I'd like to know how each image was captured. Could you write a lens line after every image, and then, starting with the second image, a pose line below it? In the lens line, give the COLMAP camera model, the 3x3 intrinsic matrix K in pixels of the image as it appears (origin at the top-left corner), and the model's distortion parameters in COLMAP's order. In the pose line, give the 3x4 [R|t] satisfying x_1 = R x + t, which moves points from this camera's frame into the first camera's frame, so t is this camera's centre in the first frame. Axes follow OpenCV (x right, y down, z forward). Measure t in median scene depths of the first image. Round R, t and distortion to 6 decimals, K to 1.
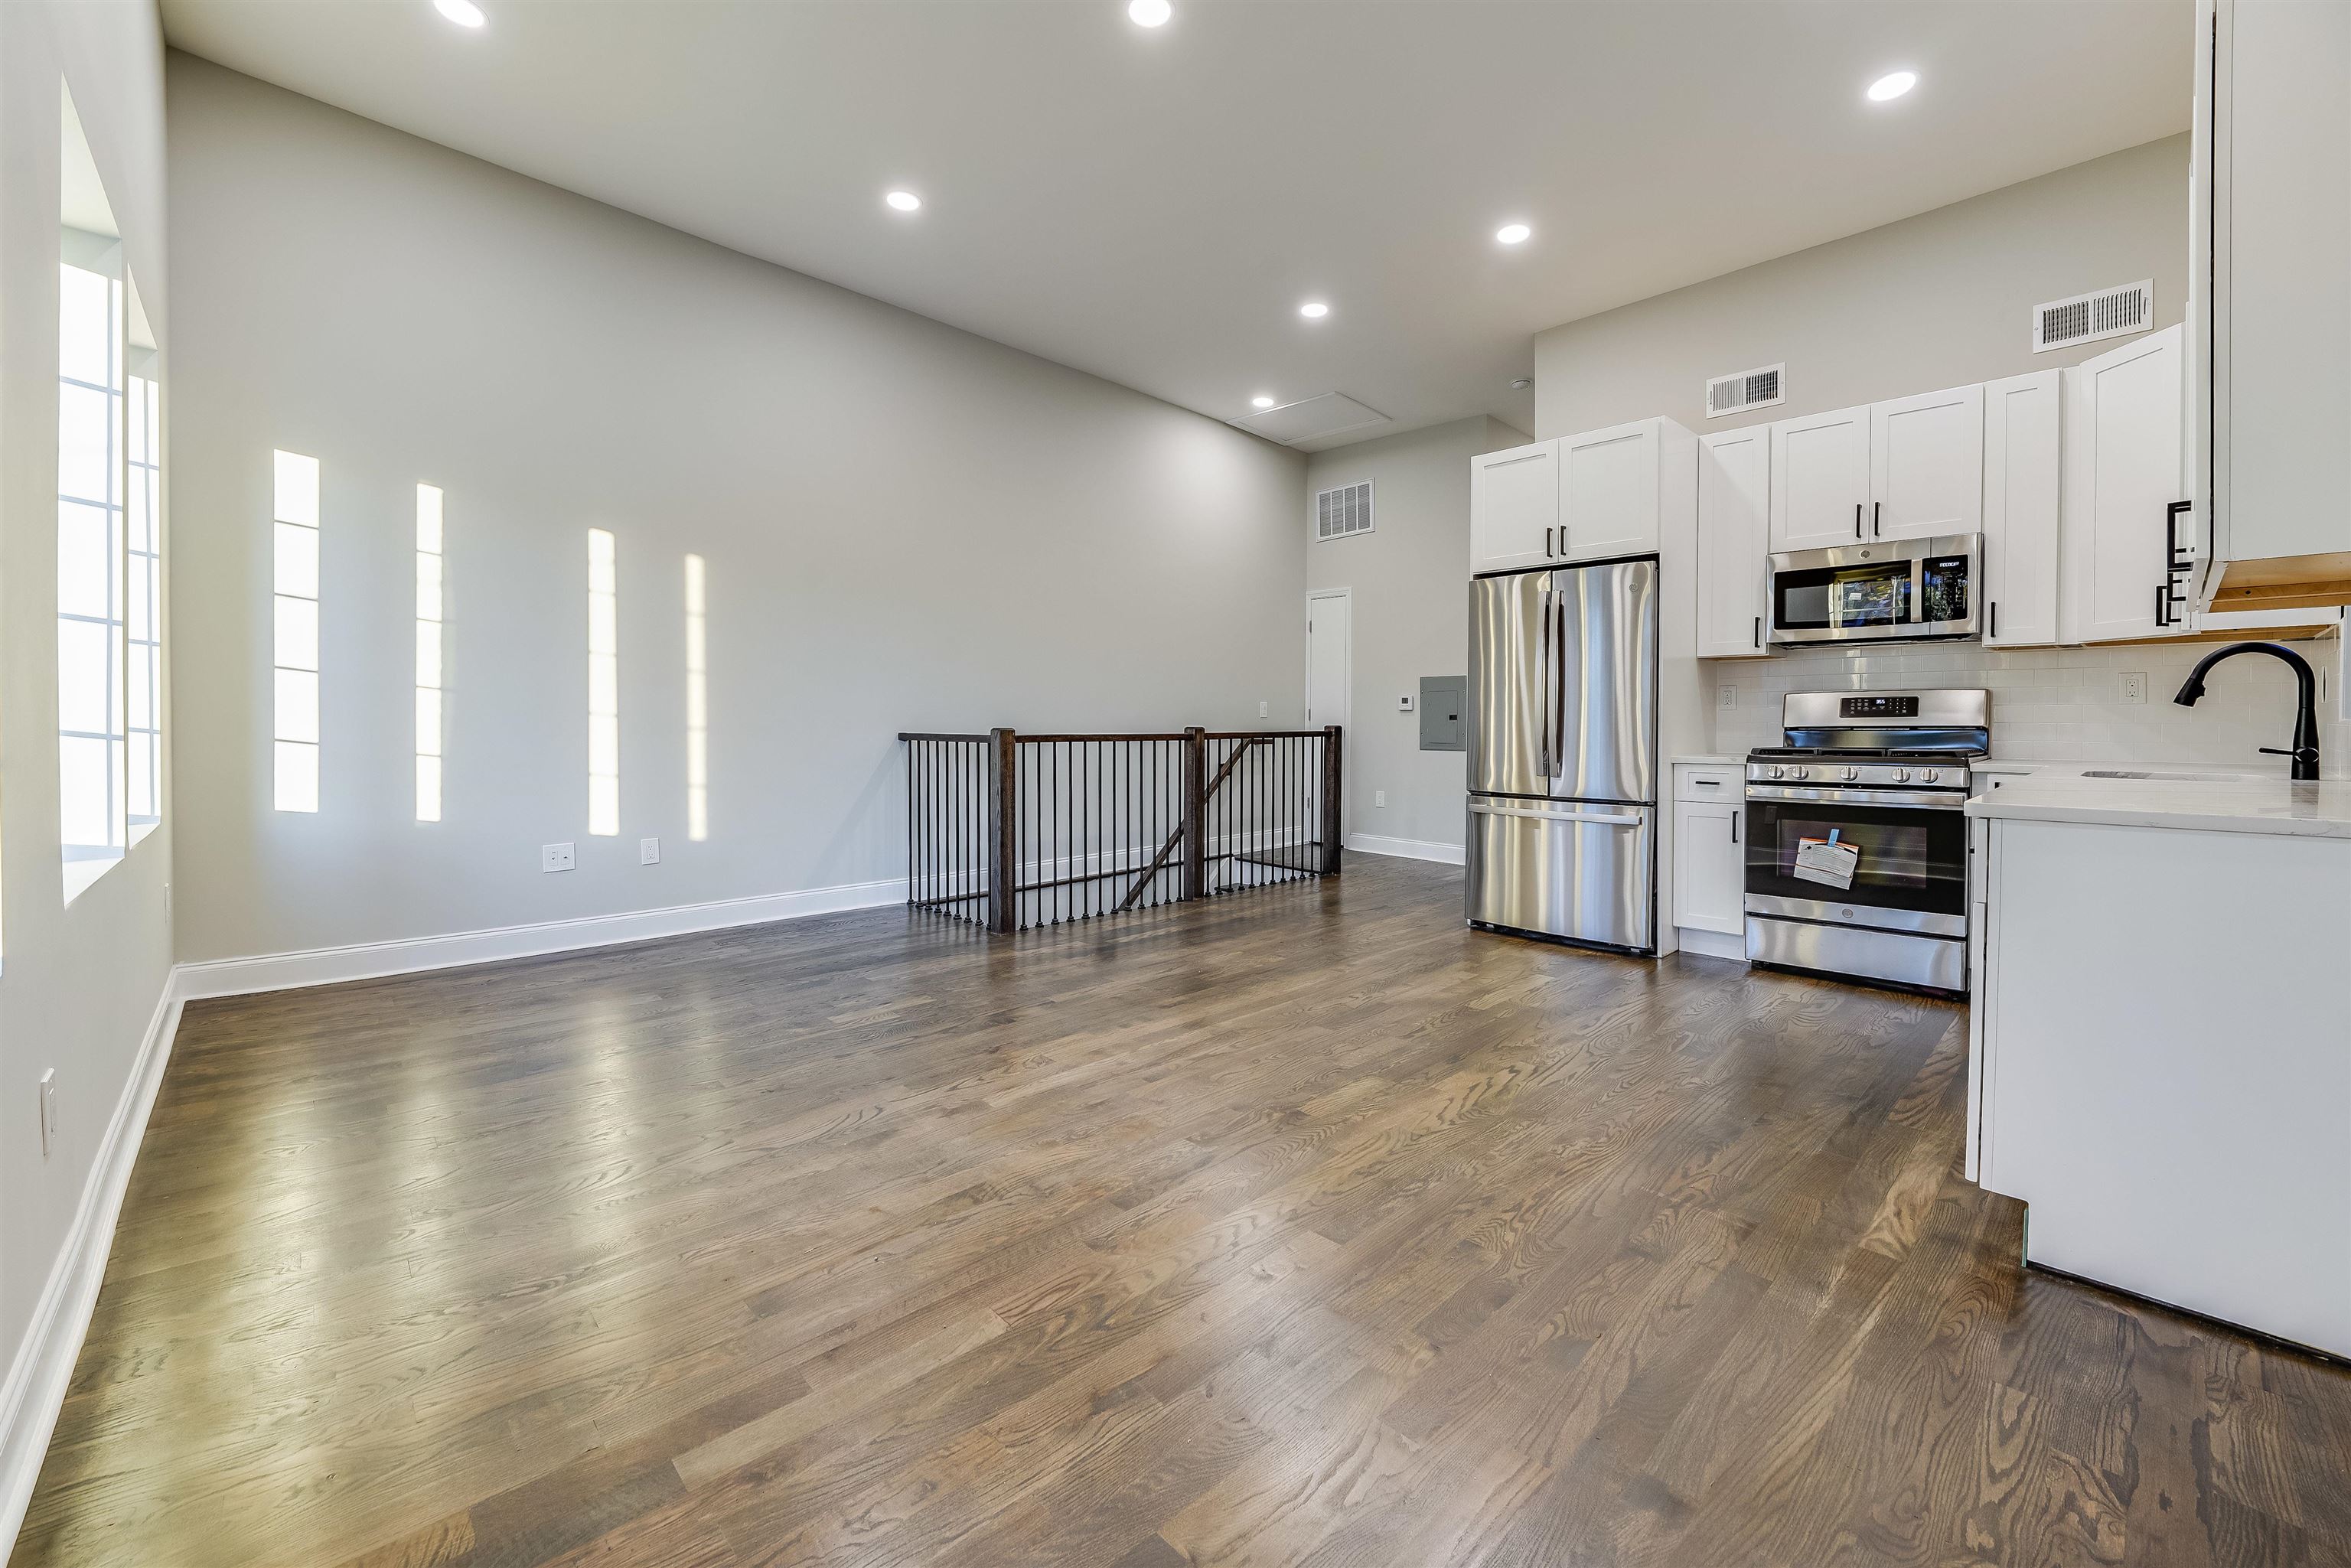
lens RADIAL K [[947.4, 0, 1159.1], [0, 947.4, 732.3], [0, 0, 1]] dist [-0.023751, 0.006976]
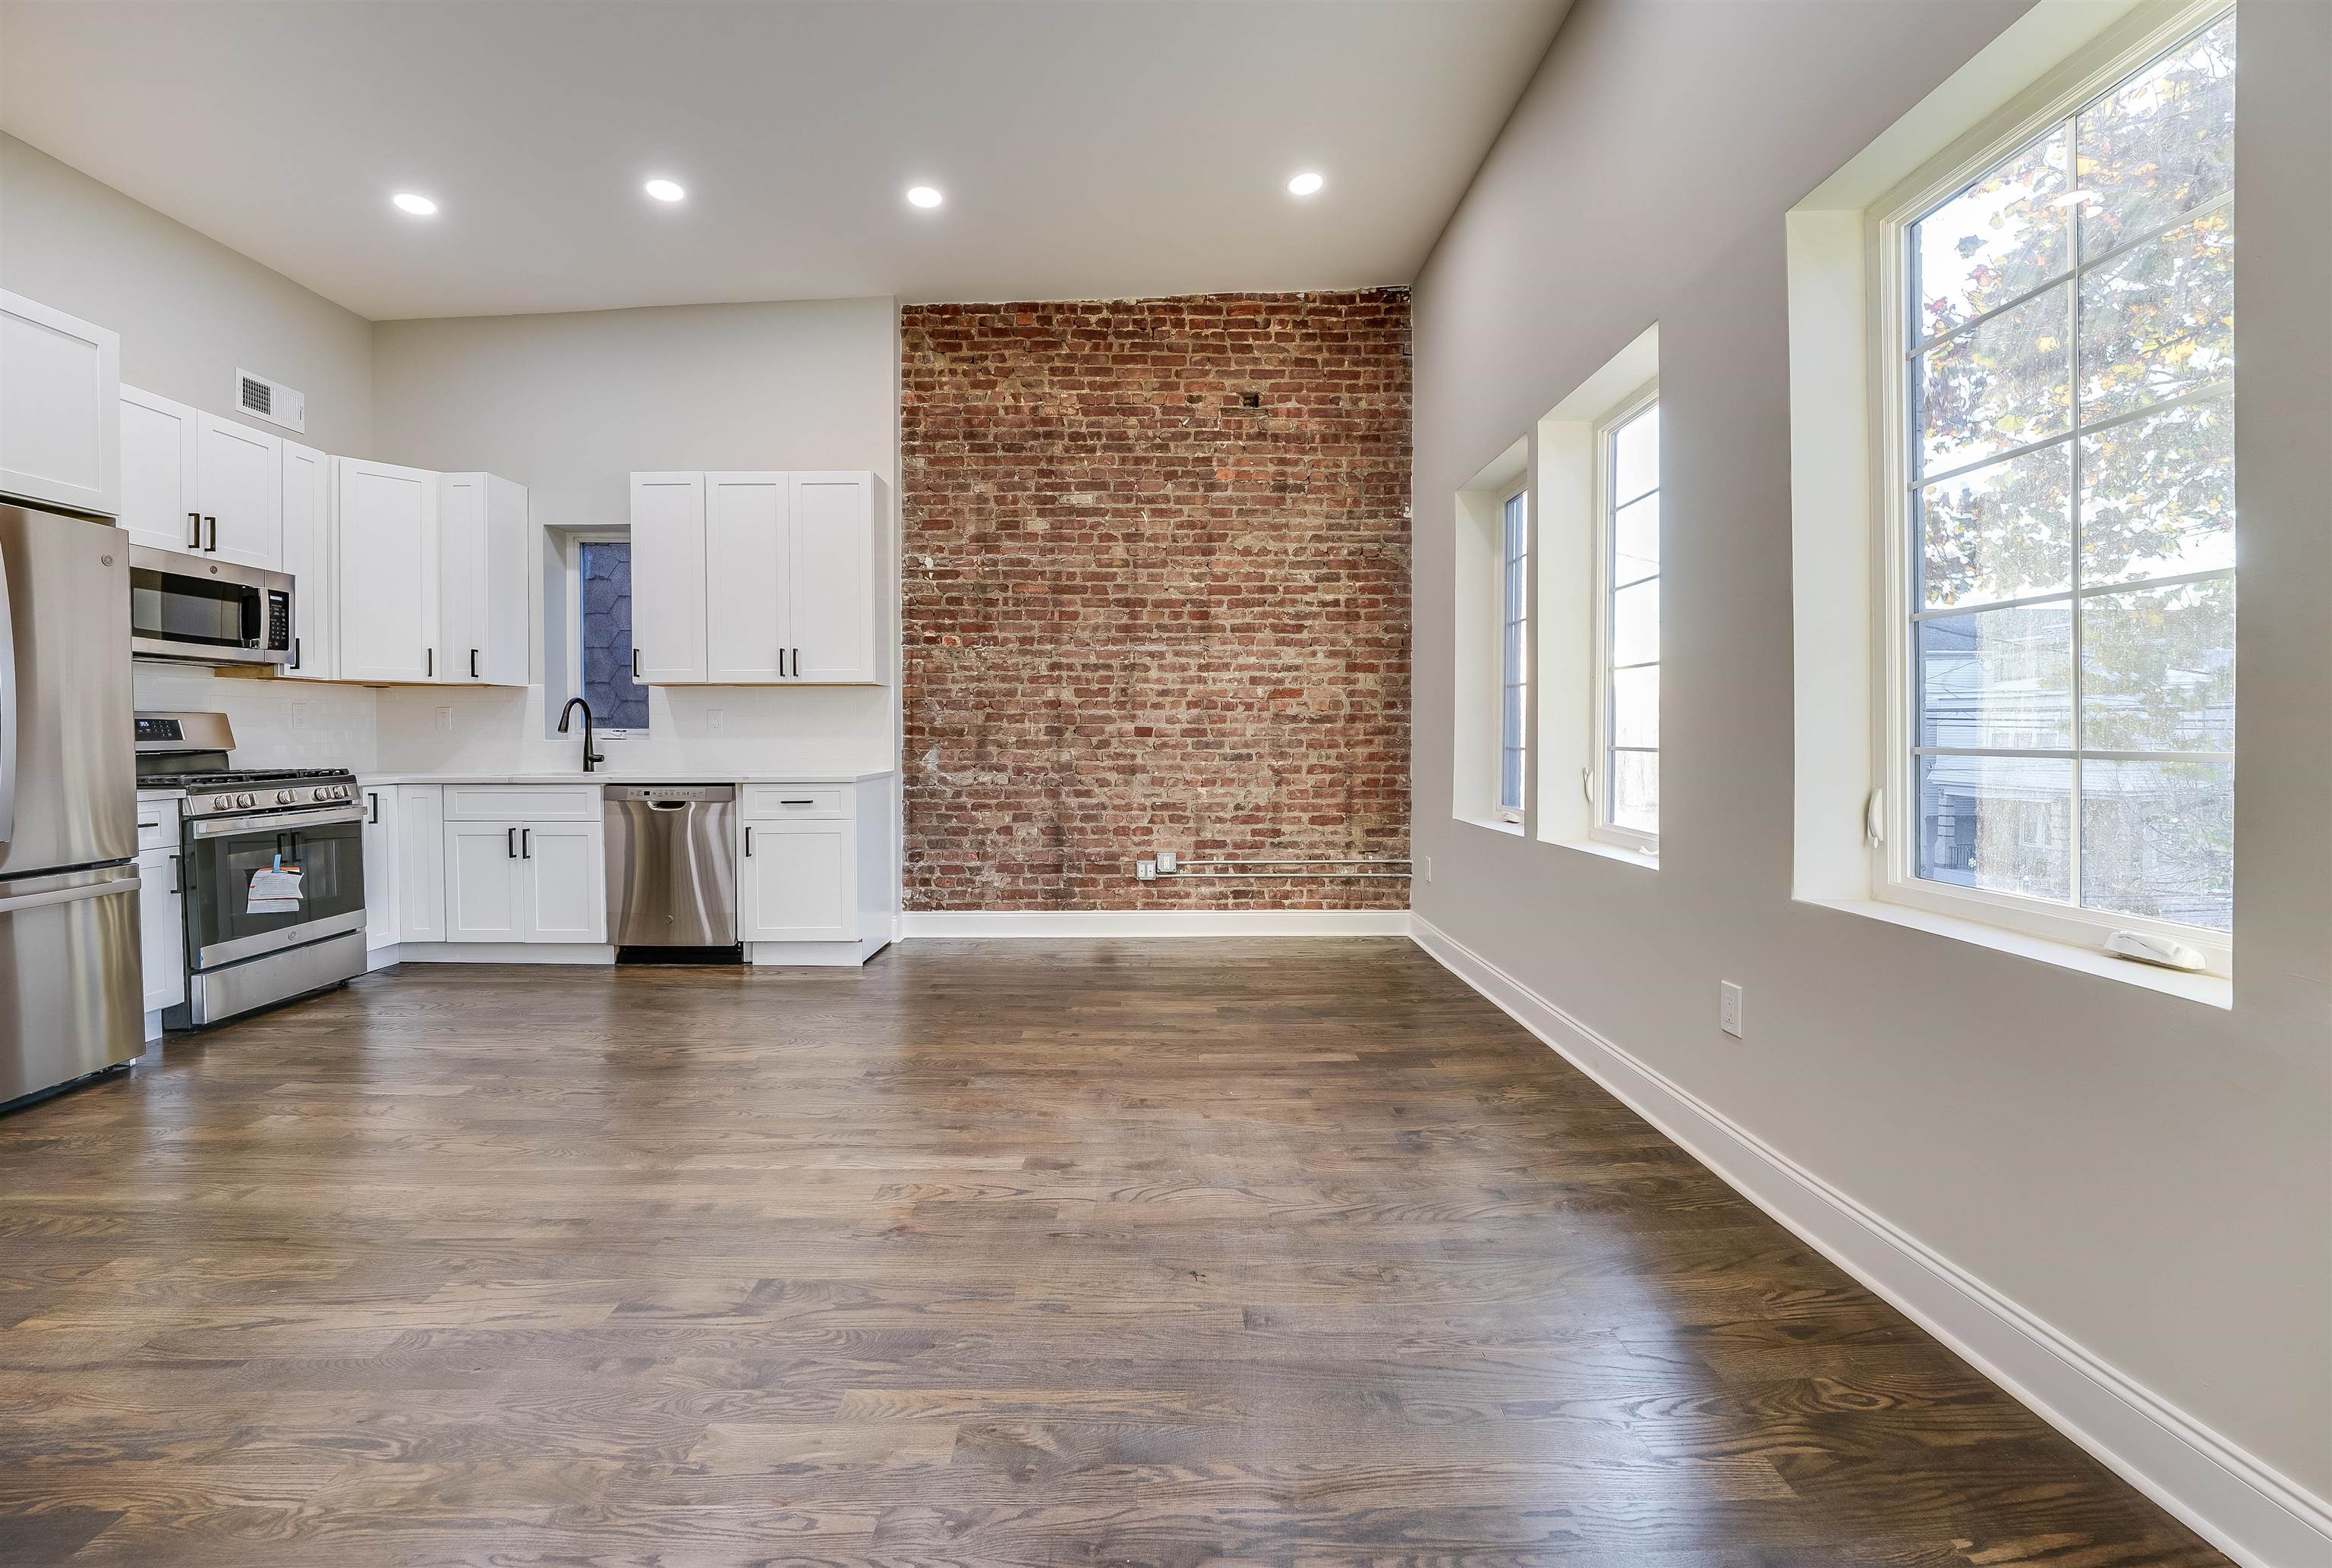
lens RADIAL K [[947.5, 0, 1168.1], [0, 947.5, 747.9], [0, 0, 1]] dist [-0.014140, -0.001026]
pose [[-0.748526, -0.008929, 0.663046, -0.578887], [0.012547, 0.999540, 0.027625, -0.022284], [-0.662987, 0.028997, -0.748069, 1.025862]]
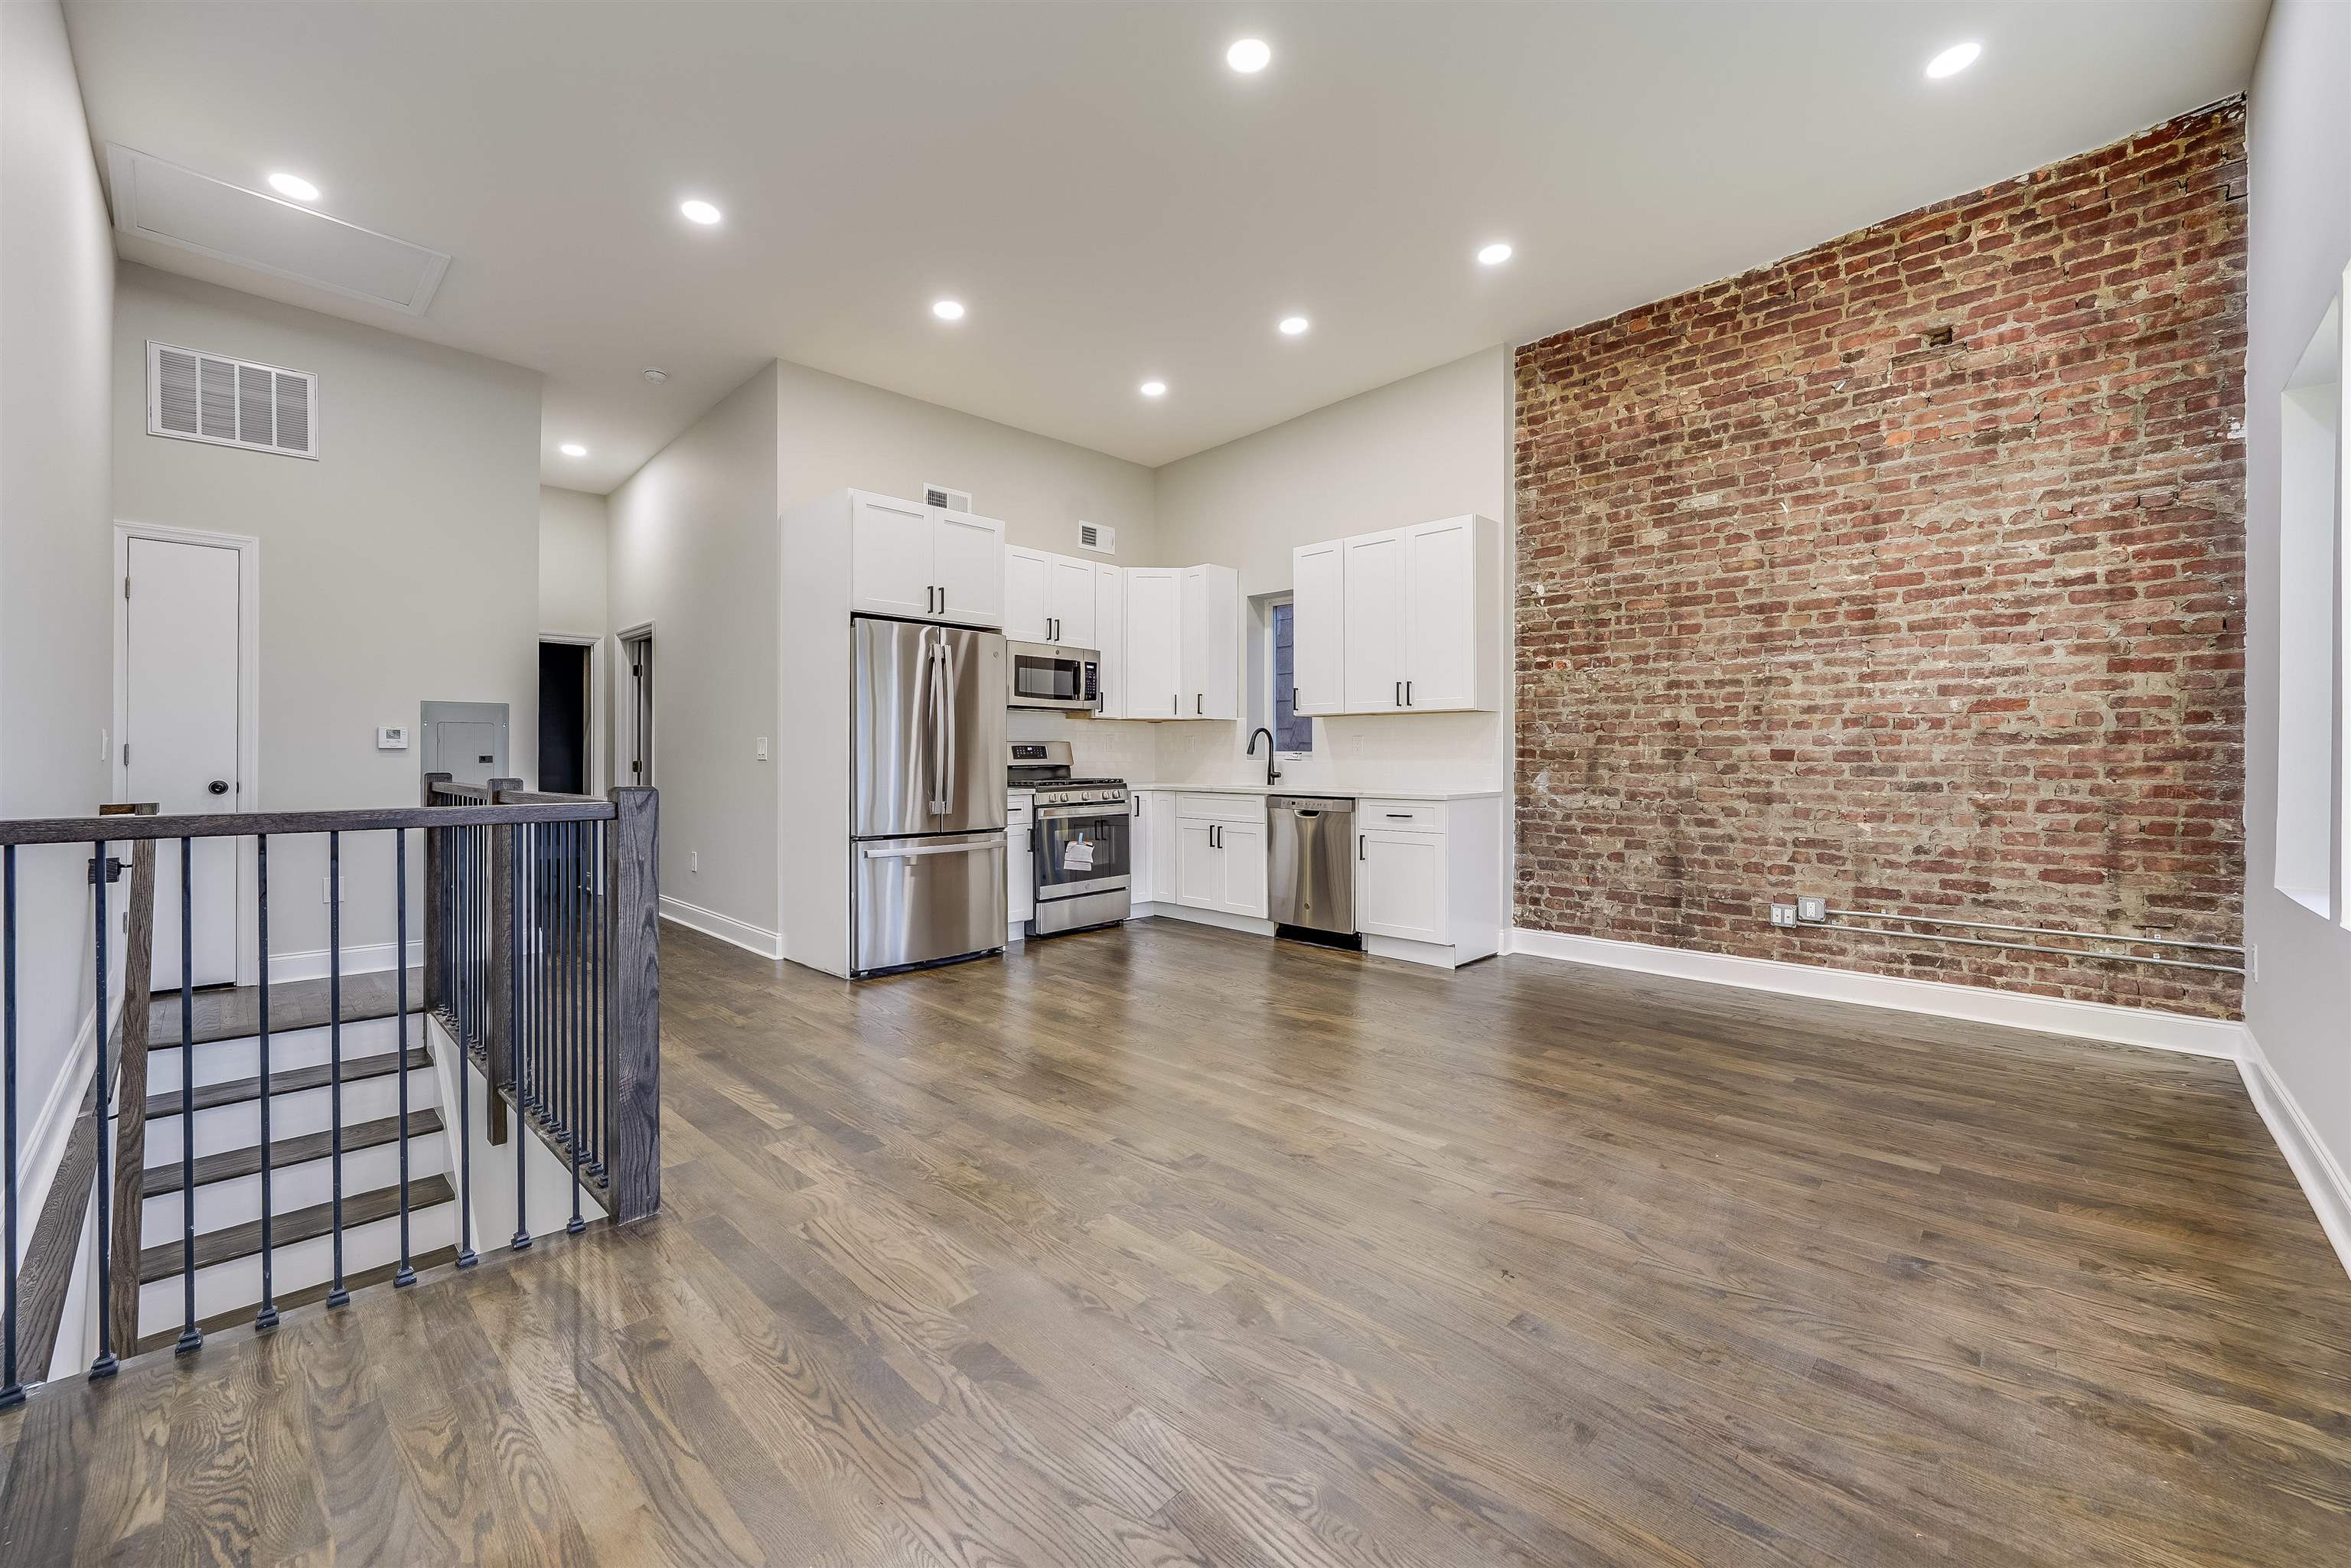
lens RADIAL K [[947.4, 0, 1167.6], [0, 947.4, 757.1], [0, 0, 1]] dist [-0.023751, 0.006976]
pose [[-0.055882, -0.001210, 0.998437, -0.759590], [0.014323, 0.999895, 0.002014, -0.019441], [-0.998335, 0.014413, -0.055859, 0.871713]]
